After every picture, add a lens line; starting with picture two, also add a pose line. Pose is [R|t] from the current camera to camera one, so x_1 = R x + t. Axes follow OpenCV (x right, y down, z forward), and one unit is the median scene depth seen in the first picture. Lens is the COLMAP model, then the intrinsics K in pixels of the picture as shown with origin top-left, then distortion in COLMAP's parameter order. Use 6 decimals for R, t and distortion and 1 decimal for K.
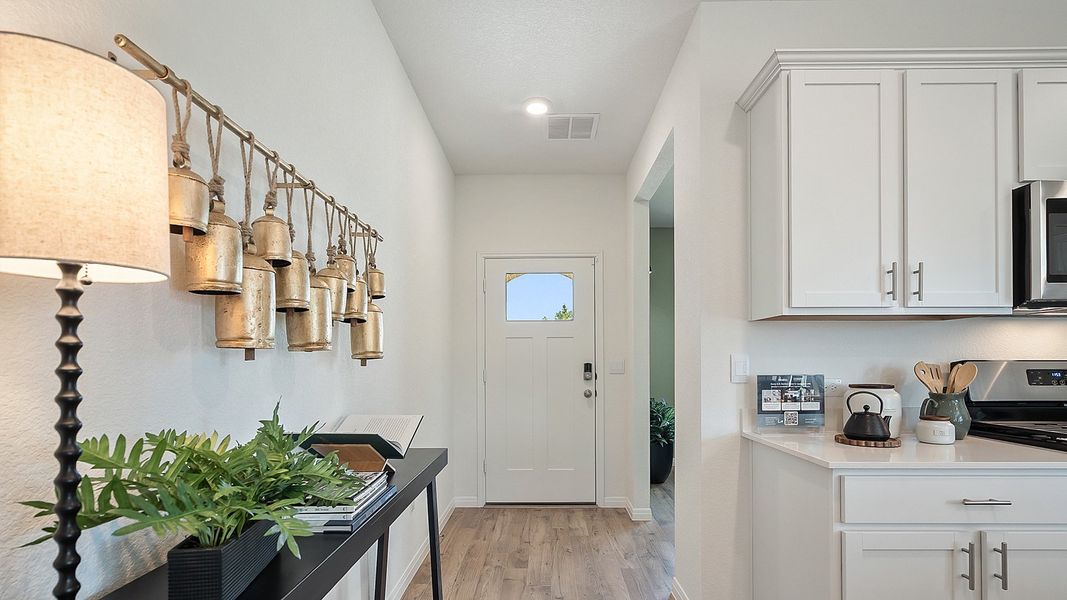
lens RADIAL K [[487.9, 0, 538.0], [0, 487.9, 357.7], [0, 0, 1]] dist [-0.008281, 0.000402]
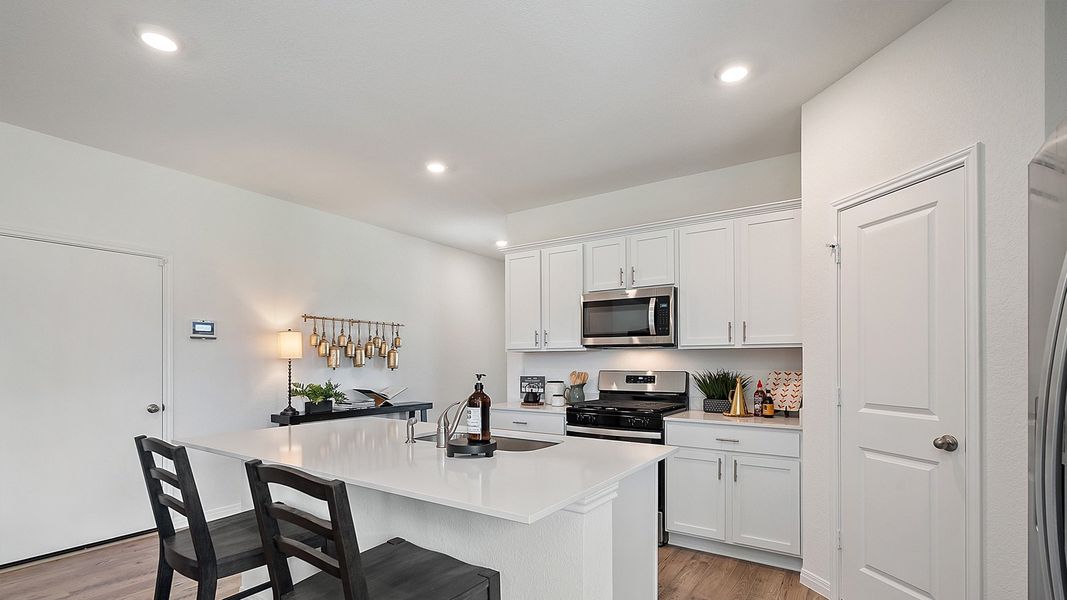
lens RADIAL K [[486.9, 0, 534.3], [0, 486.9, 361.7], [0, 0, 1]] dist [-0.001787, 0.001002]
pose [[0.839116, 0.000148, -0.543952, 1.805280], [0.005116, 0.999954, 0.008164, -0.052620], [0.543928, -0.009634, 0.839076, -0.930253]]
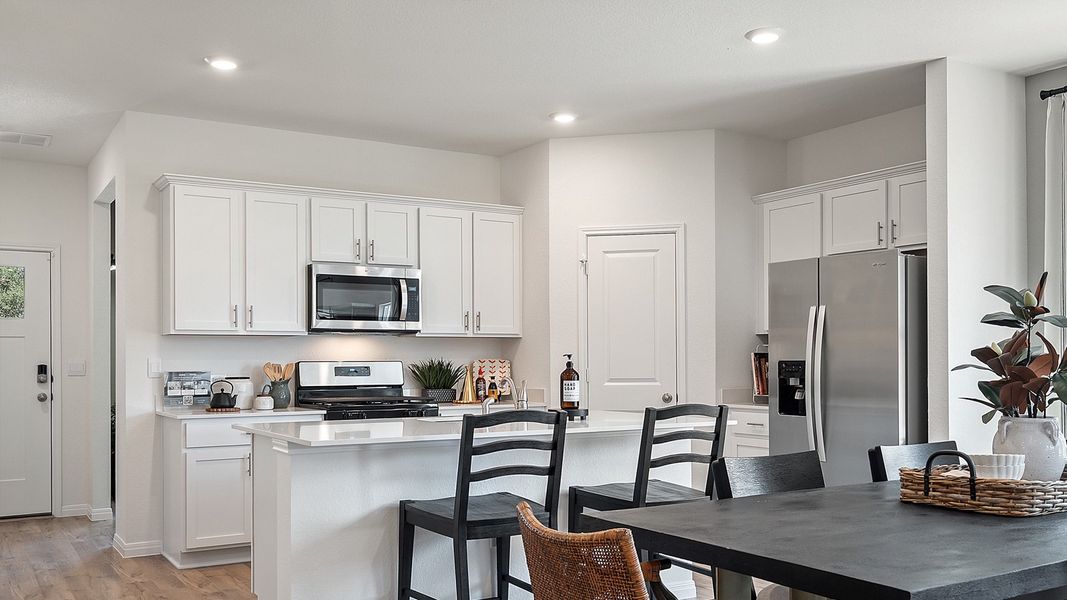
lens RADIAL K [[930.9, 0, 526.5], [0, 930.9, 356.1], [0, 0, 1]] dist [0.012183, 0.006641]
pose [[0.845463, 0.000439, 0.534034, -0.141537], [-0.001143, 0.999999, 0.000988, -0.016687], [-0.534033, -0.001445, 0.845462, -2.058826]]
